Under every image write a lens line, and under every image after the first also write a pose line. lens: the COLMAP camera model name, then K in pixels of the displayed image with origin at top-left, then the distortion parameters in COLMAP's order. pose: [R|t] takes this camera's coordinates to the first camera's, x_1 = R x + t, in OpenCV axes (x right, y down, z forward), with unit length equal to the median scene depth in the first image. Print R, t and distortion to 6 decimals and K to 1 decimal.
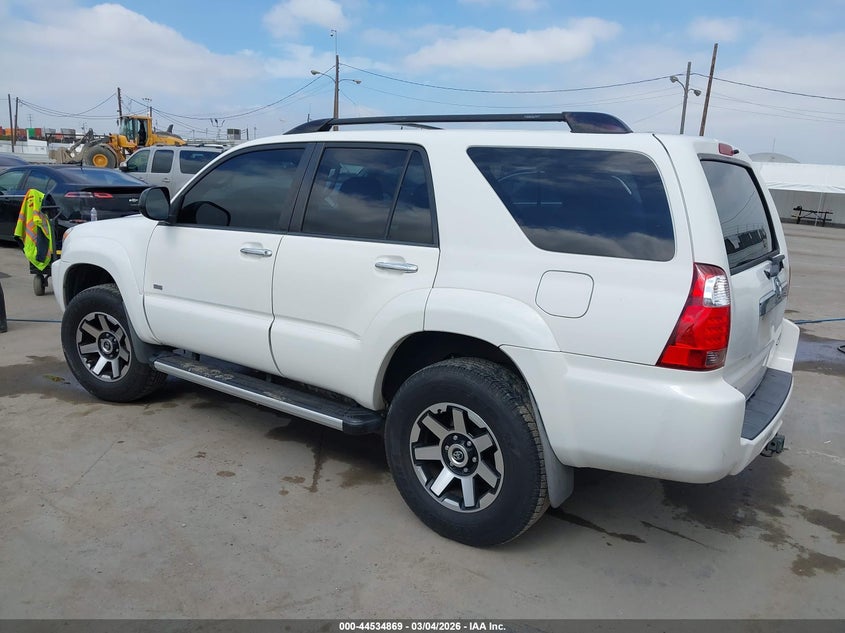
lens RADIAL K [[677.6, 0, 418.9], [0, 677.6, 317.7], [0, 0, 1]] dist [-0.007260, 0.003608]
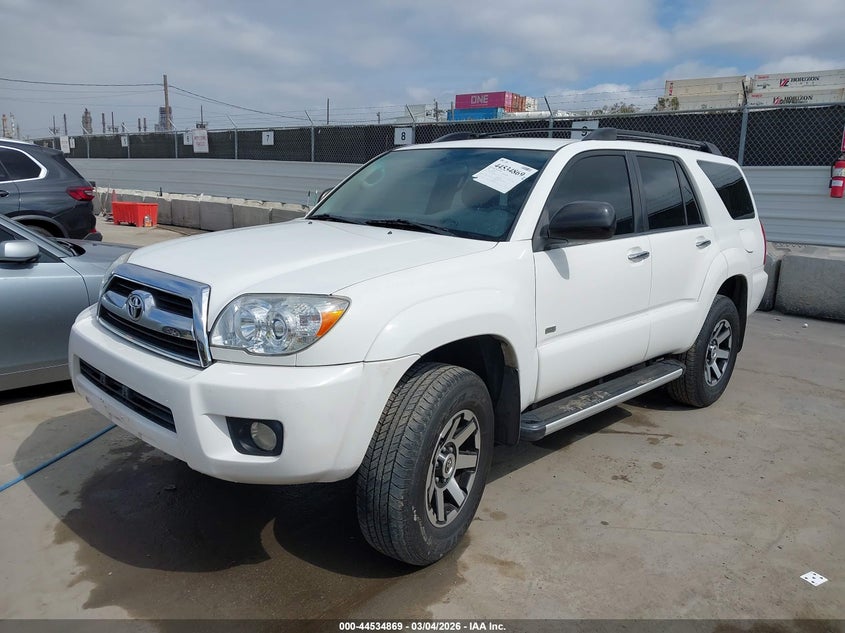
lens RADIAL K [[677.6, 0, 418.8], [0, 677.6, 315.5], [0, 0, 1]] dist [-0.007260, 0.003608]
pose [[0.135581, -0.229531, 0.963812, -1.307590], [0.175249, 0.963011, 0.204688, -0.280045], [-0.975144, 0.141156, 0.170792, 1.153225]]
